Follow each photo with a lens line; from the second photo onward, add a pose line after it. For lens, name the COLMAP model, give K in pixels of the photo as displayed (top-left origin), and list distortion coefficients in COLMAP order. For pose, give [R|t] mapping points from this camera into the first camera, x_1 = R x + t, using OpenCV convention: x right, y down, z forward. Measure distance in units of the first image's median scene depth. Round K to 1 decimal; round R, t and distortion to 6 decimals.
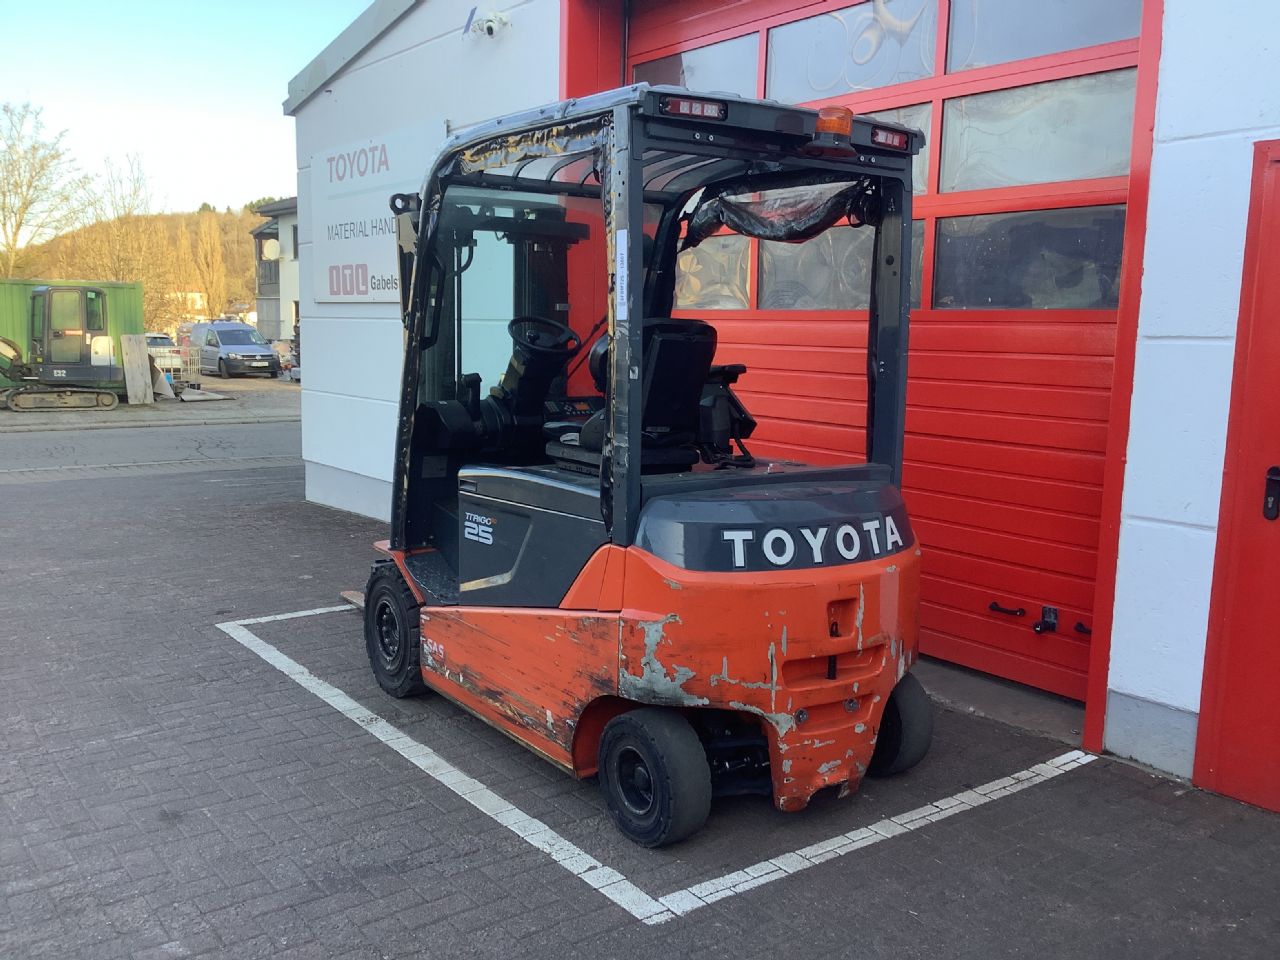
lens RADIAL K [[1164.9, 0, 640.0], [0, 1164.9, 480.0], [0, 0, 1]] dist [0.081617, -0.158847]
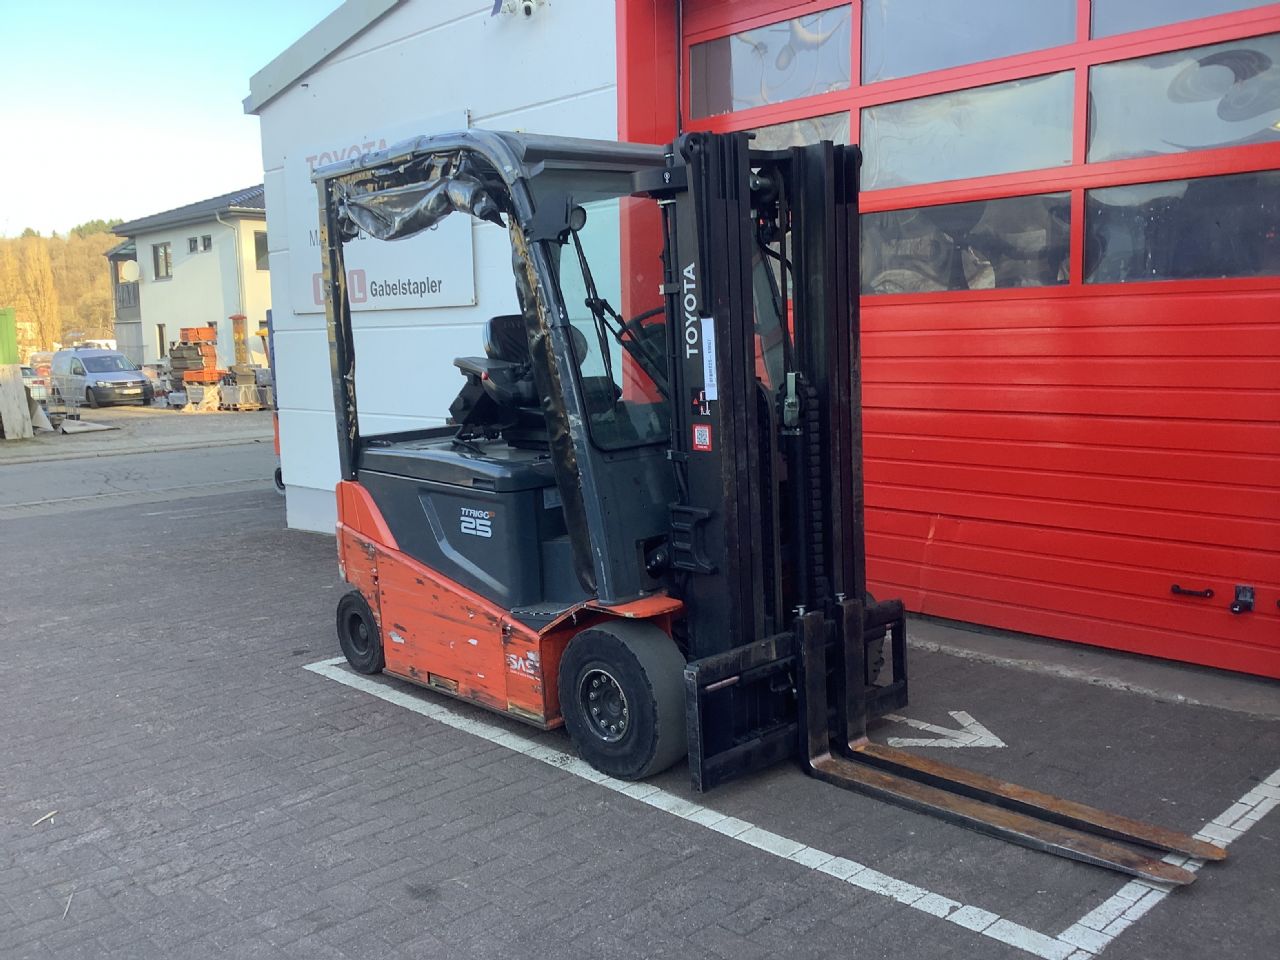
lens RADIAL K [[1160.2, 0, 640.0], [0, 1160.2, 480.0], [0, 0, 1]] dist [0.088332, -0.168131]
pose [[0.991429, -0.053702, 0.119102, -0.264699], [0.054718, 0.998488, -0.005279, -0.000579], [-0.118638, 0.011751, 0.992868, 0.105537]]
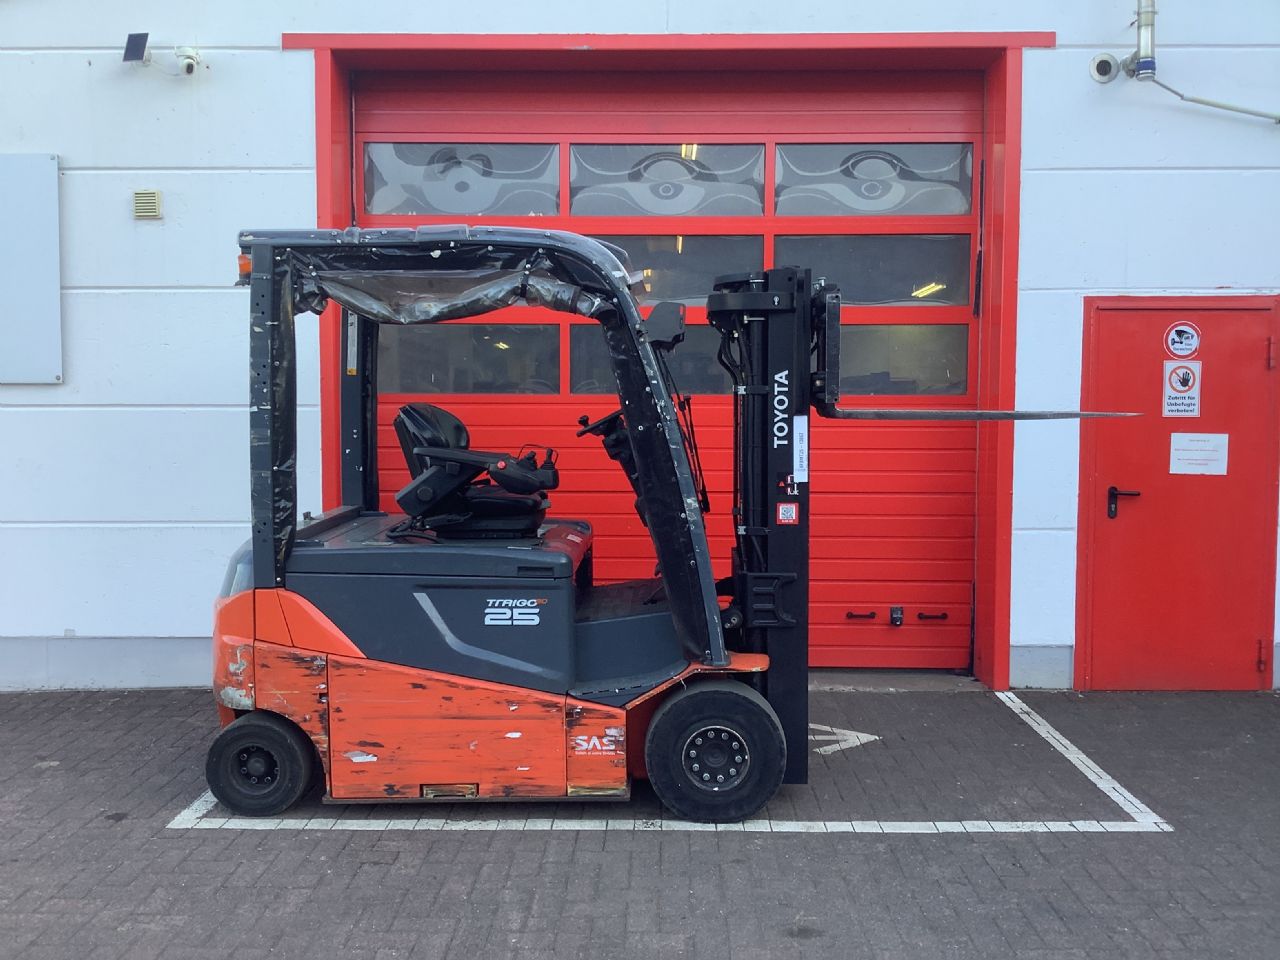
lens RADIAL K [[1157.4, 0, 645.2], [0, 1157.4, 499.3], [0, 0, 1]] dist [0.078881, -0.165970]
pose [[0.604309, -0.069896, 0.793678, -0.956319], [0.114710, 0.993399, 0.000144, -0.056249], [-0.788449, 0.090956, 0.608338, 0.407144]]
